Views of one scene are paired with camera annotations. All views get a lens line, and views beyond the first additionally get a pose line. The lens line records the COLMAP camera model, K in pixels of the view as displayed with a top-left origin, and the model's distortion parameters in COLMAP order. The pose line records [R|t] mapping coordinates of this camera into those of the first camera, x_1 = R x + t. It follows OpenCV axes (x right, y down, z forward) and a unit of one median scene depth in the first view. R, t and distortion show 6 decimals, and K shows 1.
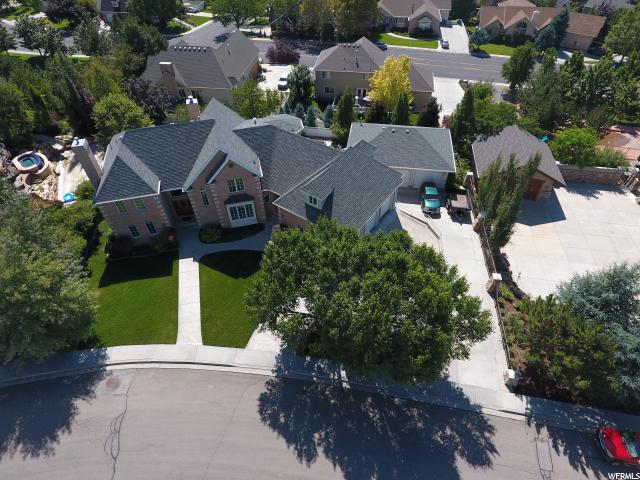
lens RADIAL K [[377.2, 0, 320.0], [0, 377.2, 240.0], [0, 0, 1]] dist [0.001393, -0.002472]
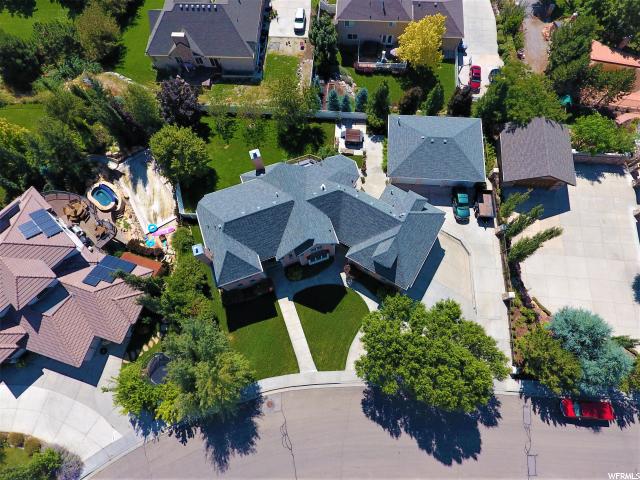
lens RADIAL K [[377.2, 0, 320.0], [0, 377.2, 240.0], [0, 0, 1]] dist [0.001393, -0.002472]
pose [[0.995468, -0.093551, 0.017060, -0.229980], [0.075881, 0.889585, 0.450423, -0.733554], [-0.057314, -0.447087, 0.892652, -0.105976]]
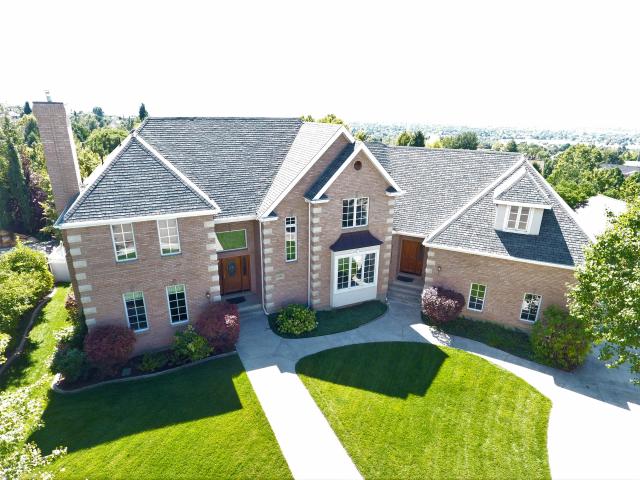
lens RADIAL K [[379.9, 0, 320.0], [0, 379.9, 240.0], [0, 0, 1]] dist [-0.000077, -0.000235]
pose [[0.980880, -0.030738, 0.192173, -0.373086], [0.113110, 0.893591, -0.434398, 0.113685], [-0.158372, 0.447829, 0.879982, 0.557549]]
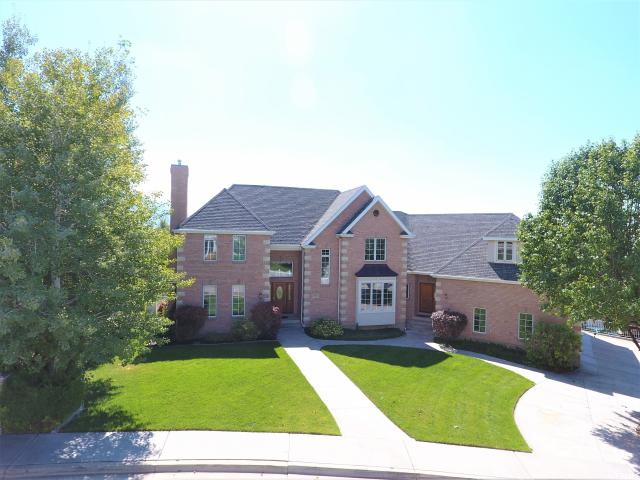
lens RADIAL K [[377.2, 0, 320.0], [0, 377.2, 240.0], [0, 0, 1]] dist [0.001393, -0.002472]
pose [[0.998213, 0.039619, 0.044729, -0.354174], [0.003912, 0.703636, -0.710550, 0.331042], [-0.059624, 0.709455, 0.702224, 0.510054]]
